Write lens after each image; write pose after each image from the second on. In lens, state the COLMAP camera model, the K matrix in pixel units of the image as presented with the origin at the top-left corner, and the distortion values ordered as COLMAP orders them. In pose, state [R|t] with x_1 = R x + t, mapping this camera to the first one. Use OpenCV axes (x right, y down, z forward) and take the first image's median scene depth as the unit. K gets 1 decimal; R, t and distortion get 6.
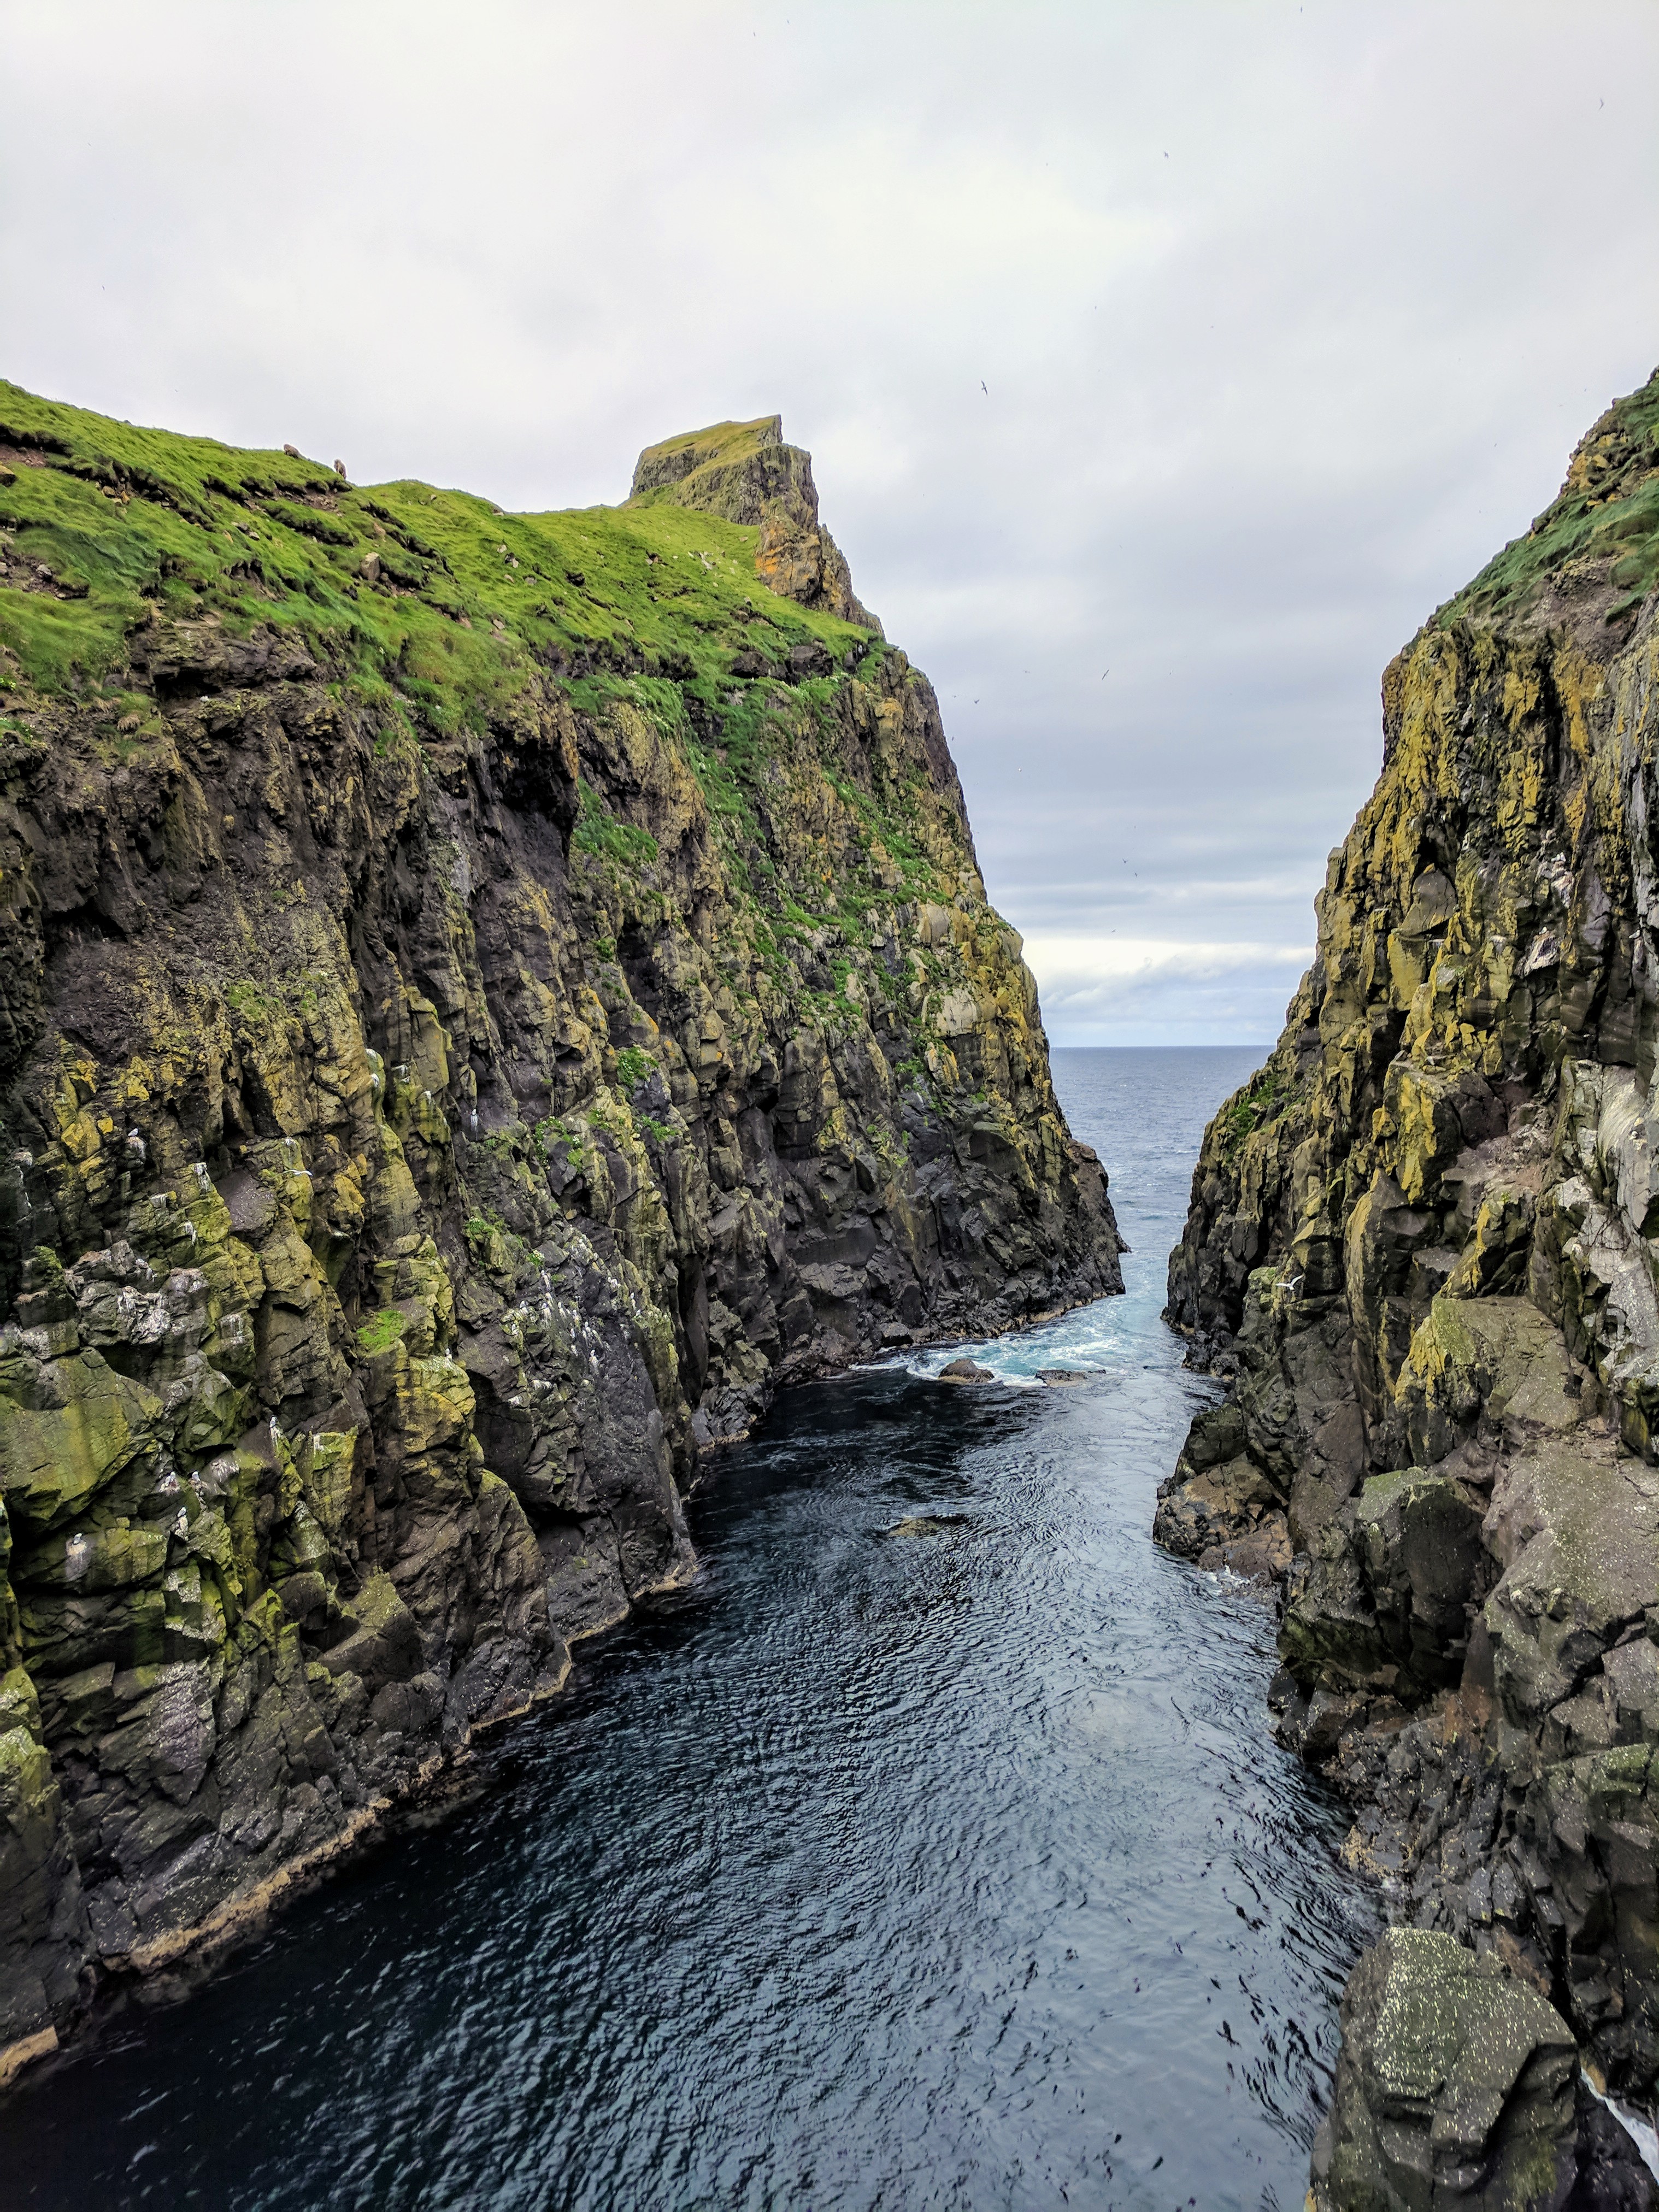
lens RADIAL K [[1669.8, 0, 821.7], [0, 1669.8, 1121.1], [0, 0, 1]] dist [0.002831, 0.027100]
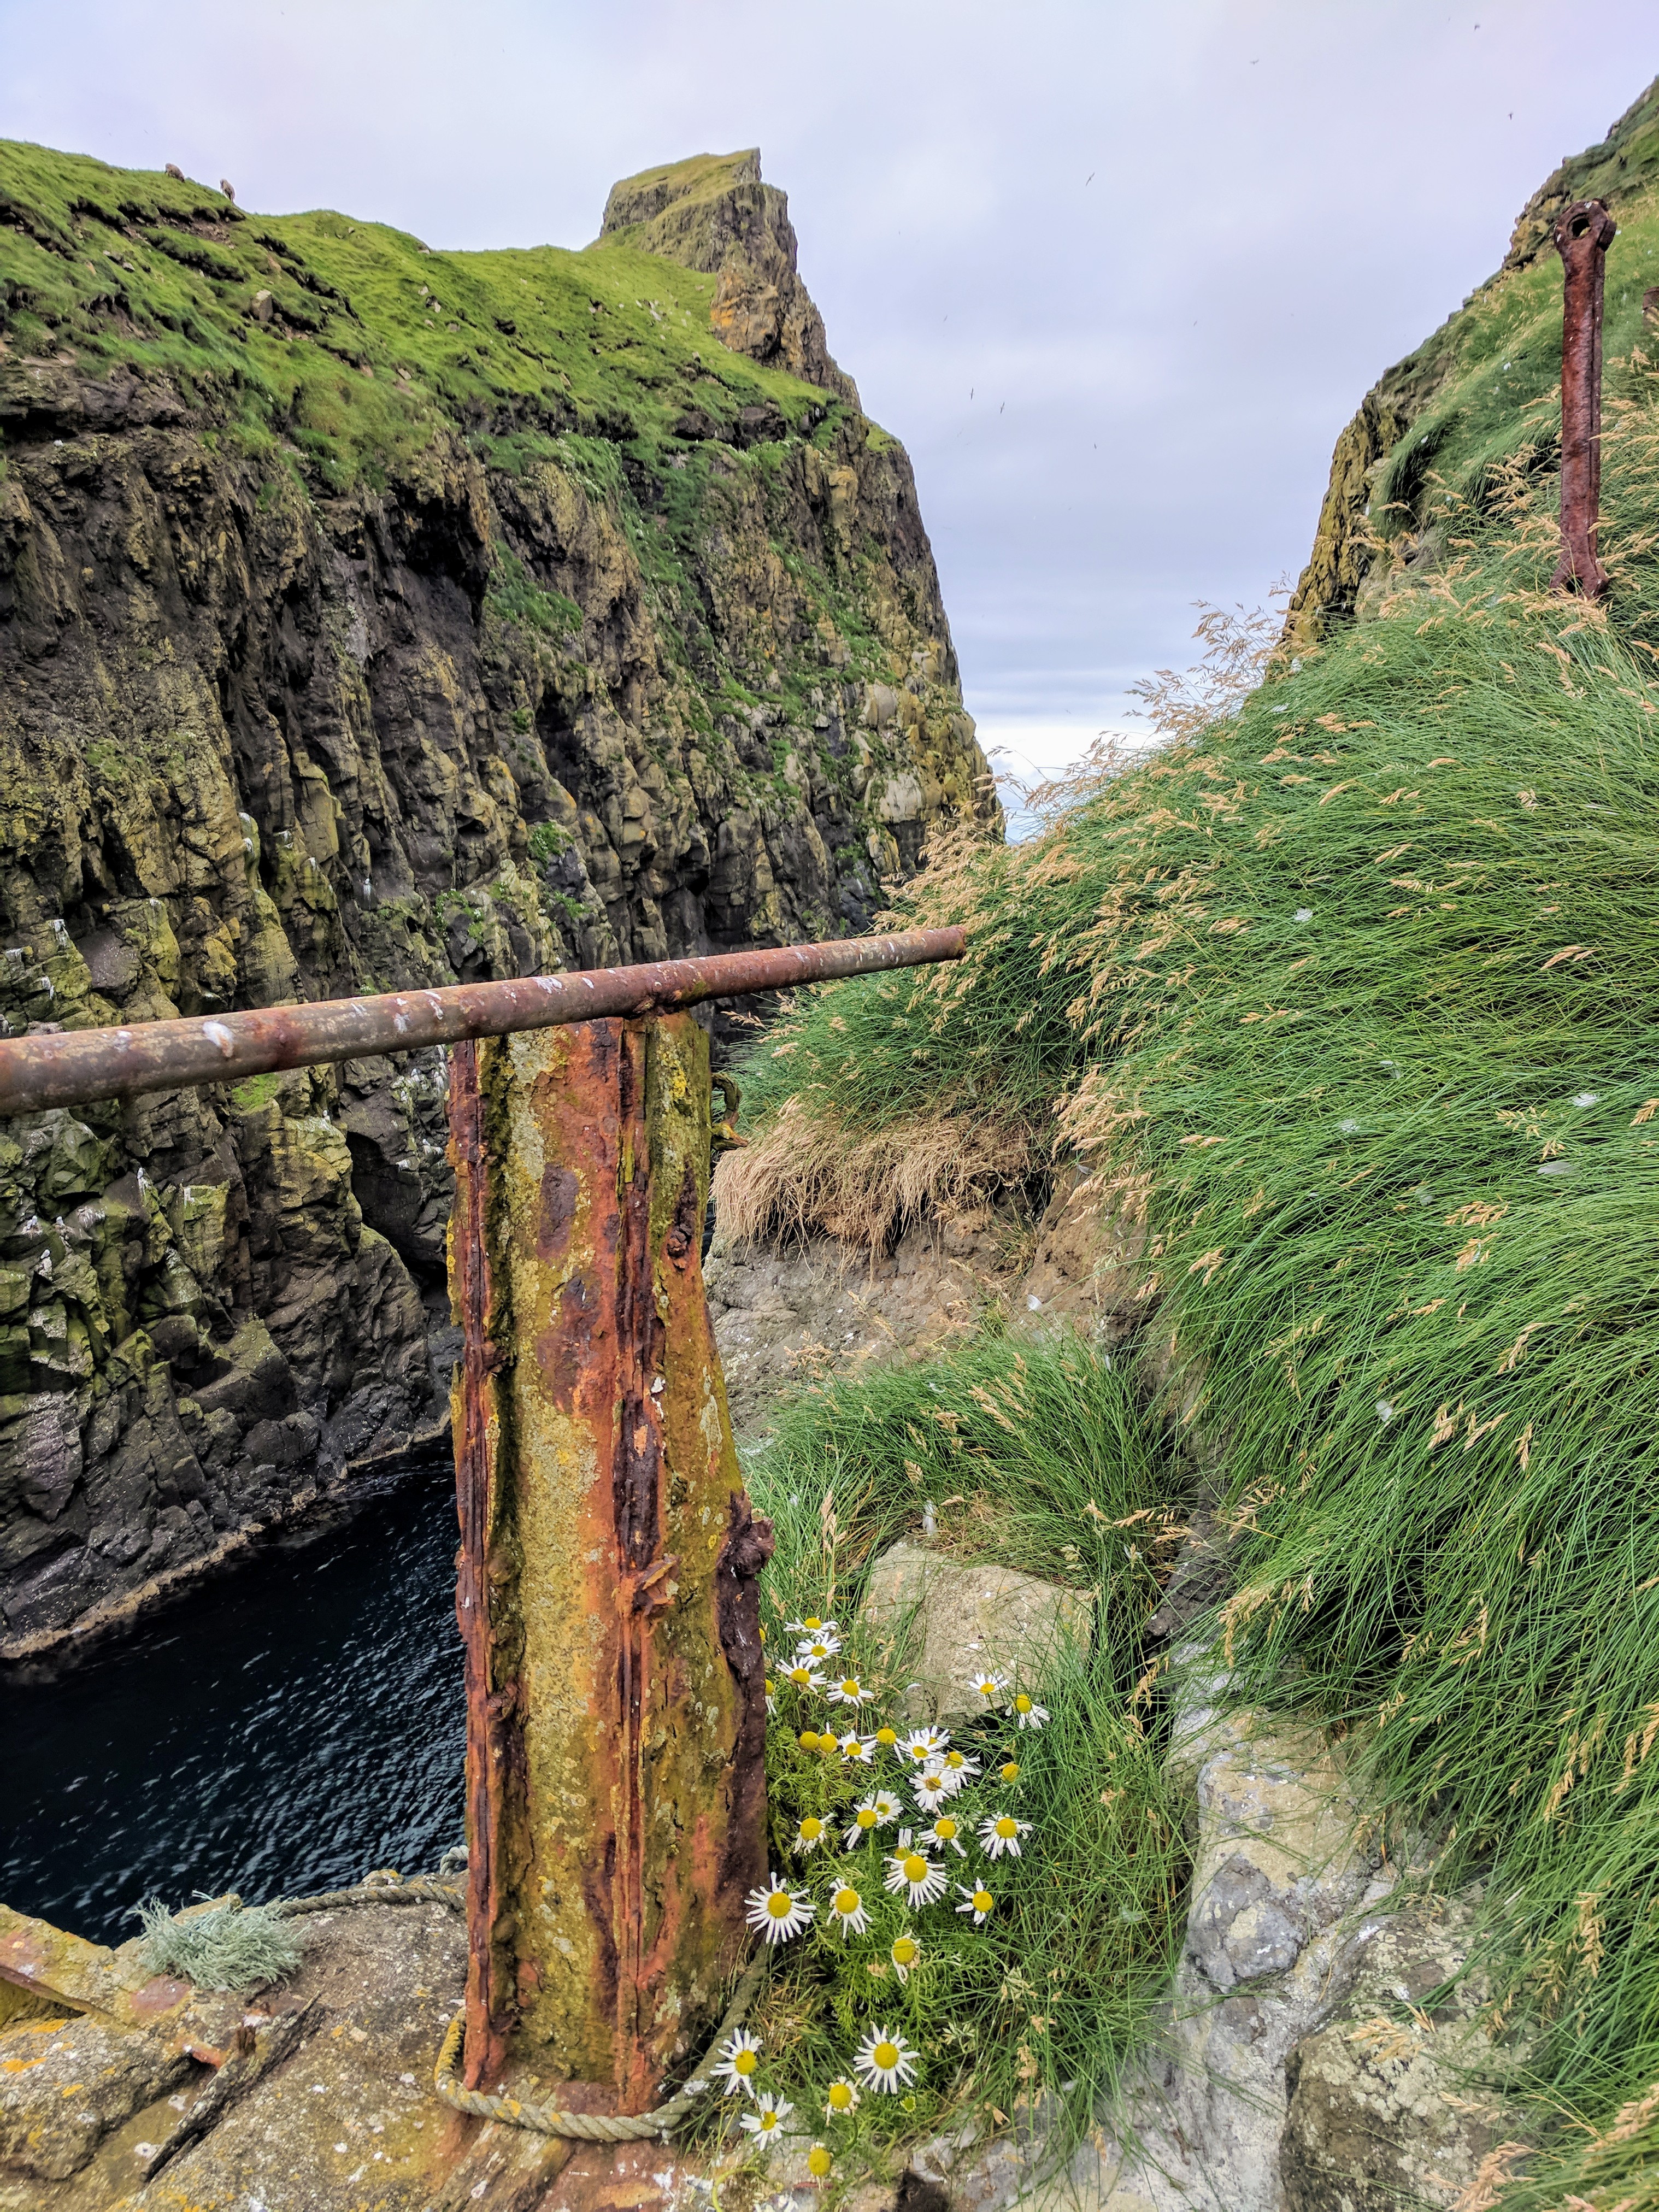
lens RADIAL K [[1669.8, 0, 821.8], [0, 1669.8, 1127.1], [0, 0, 1]] dist [0.002831, 0.027100]
pose [[0.999657, 0.025153, 0.007359, 0.063747], [-0.025890, 0.991378, 0.128450, 0.005189], [-0.004065, -0.128596, 0.991689, -0.021179]]
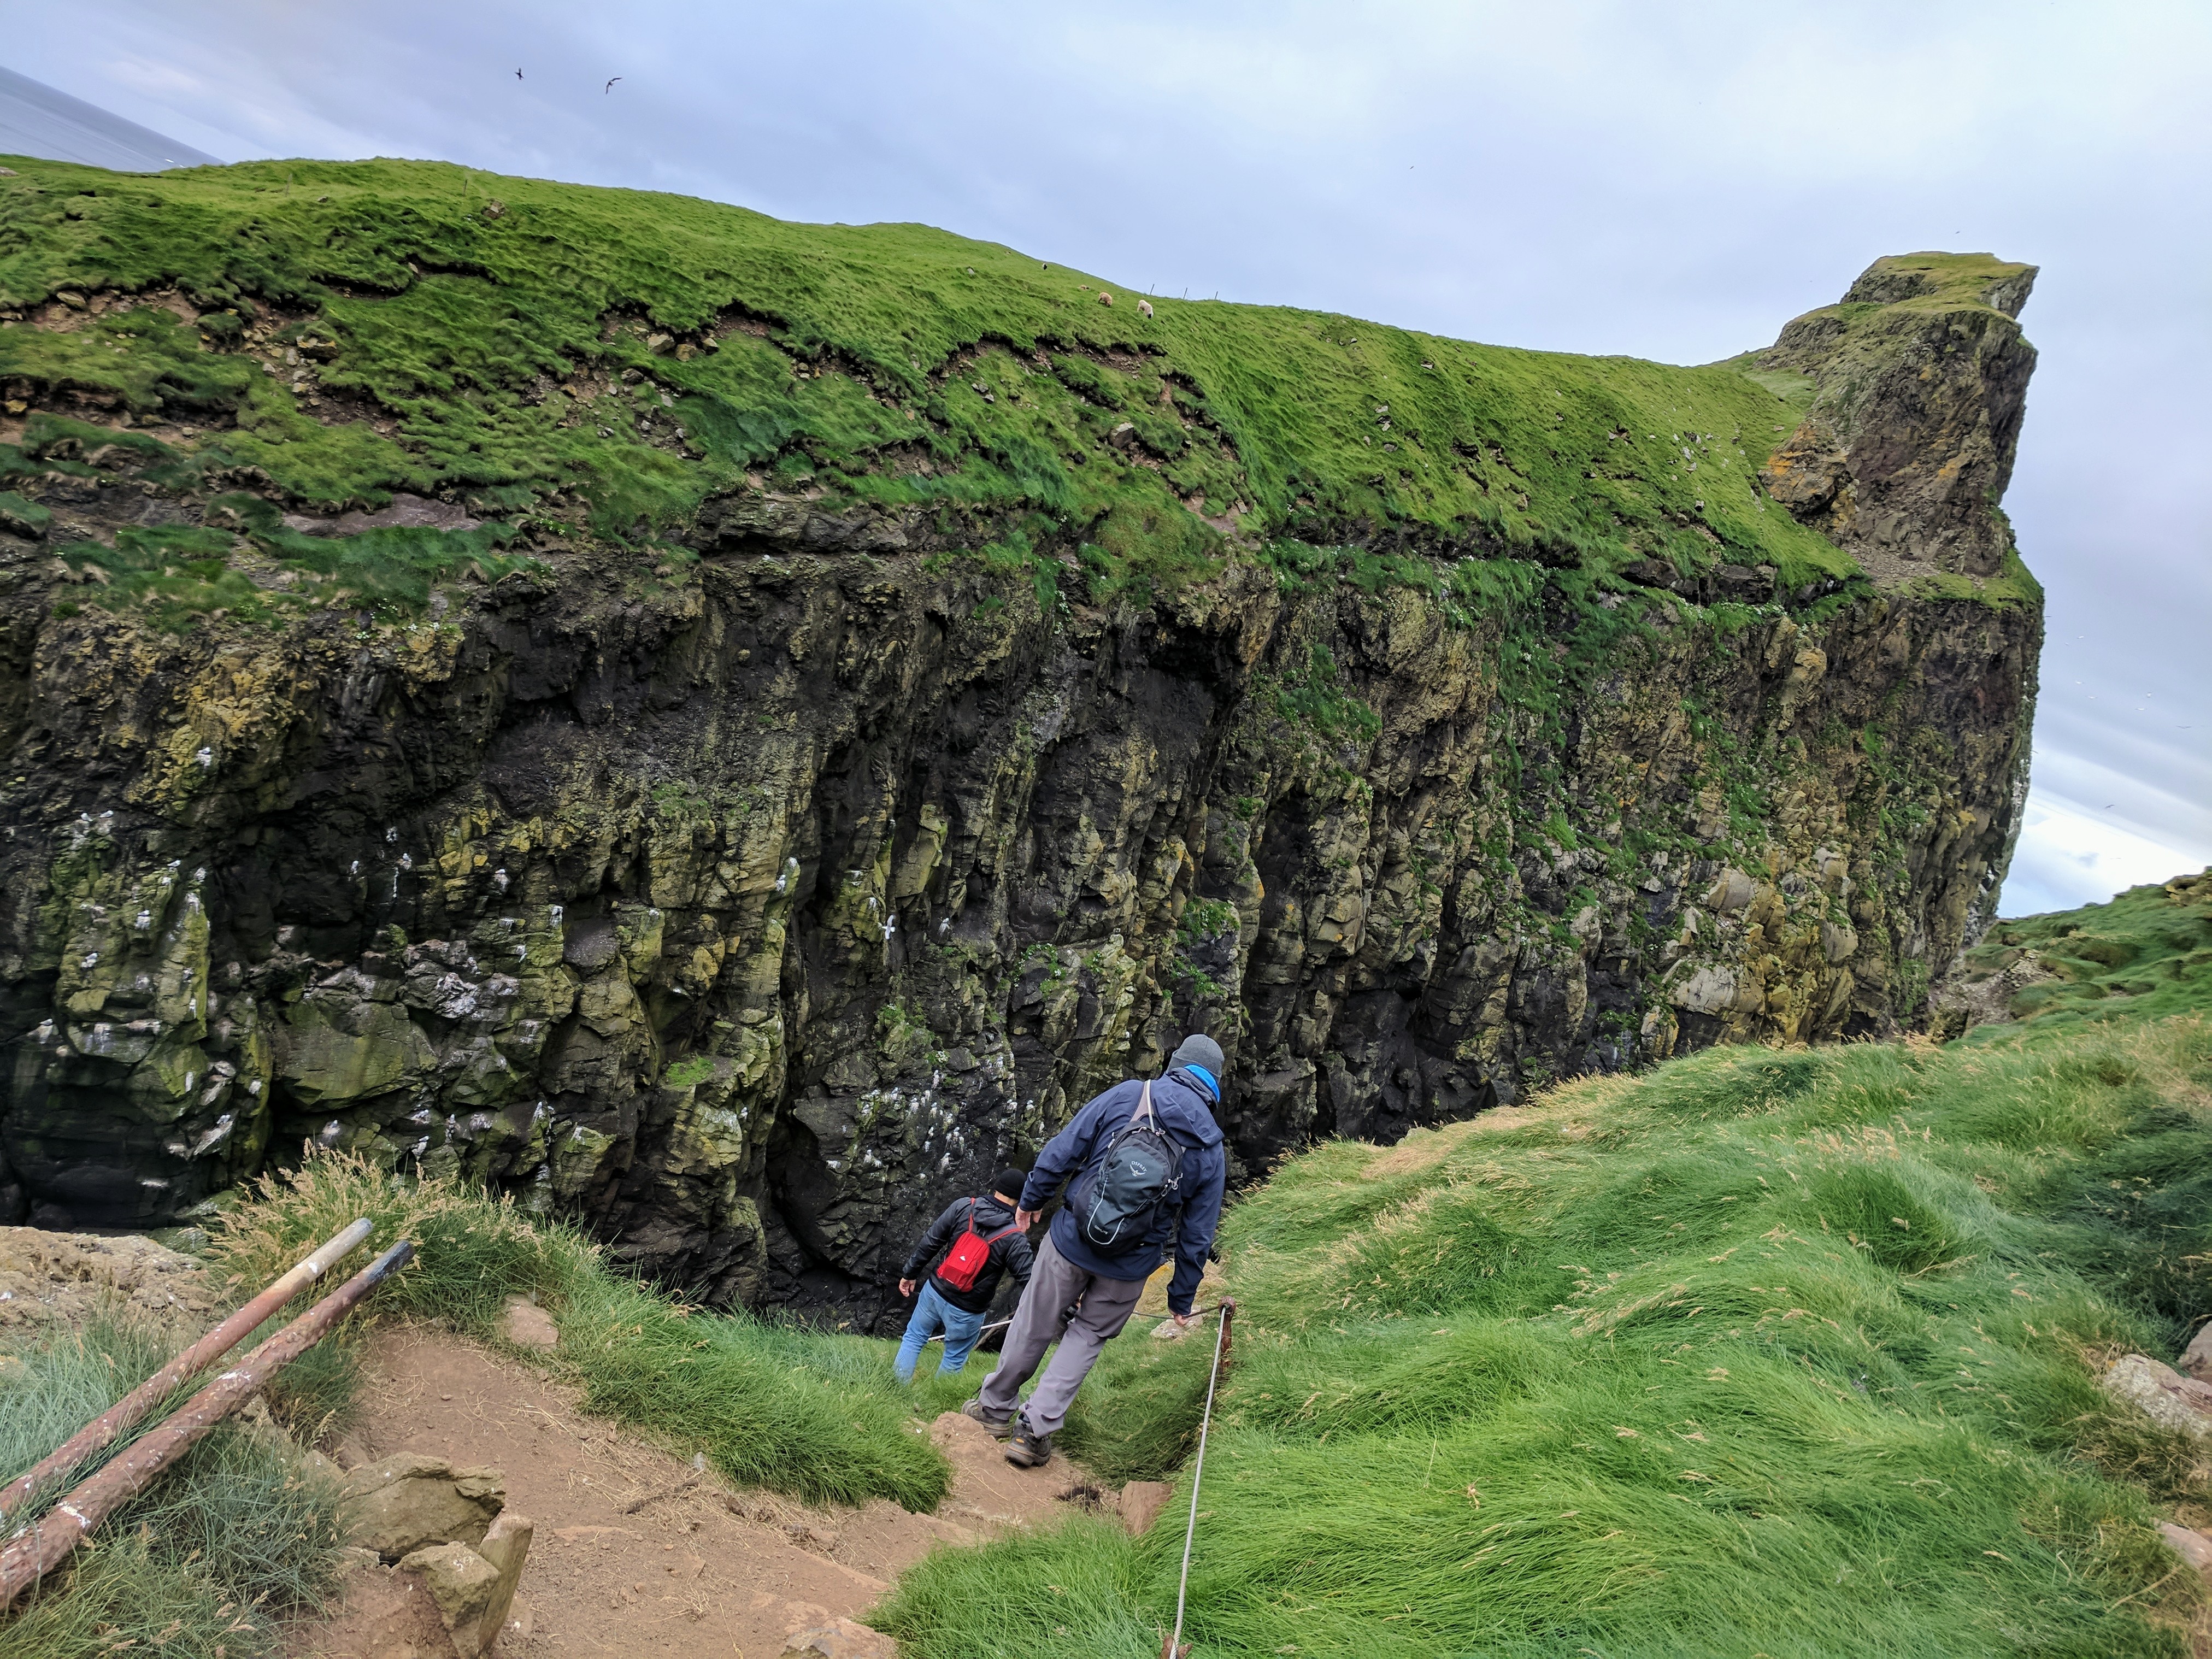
lens RADIAL K [[1669.8, 0, 1118.5], [0, 1669.8, 827.0], [0, 0, 1]] dist [0.002831, 0.027100]
pose [[0.794623, 0.431750, -0.426809, 0.359438], [-0.414523, 0.899491, 0.138154, -0.278951], [0.443558, 0.067142, 0.893727, 0.017783]]
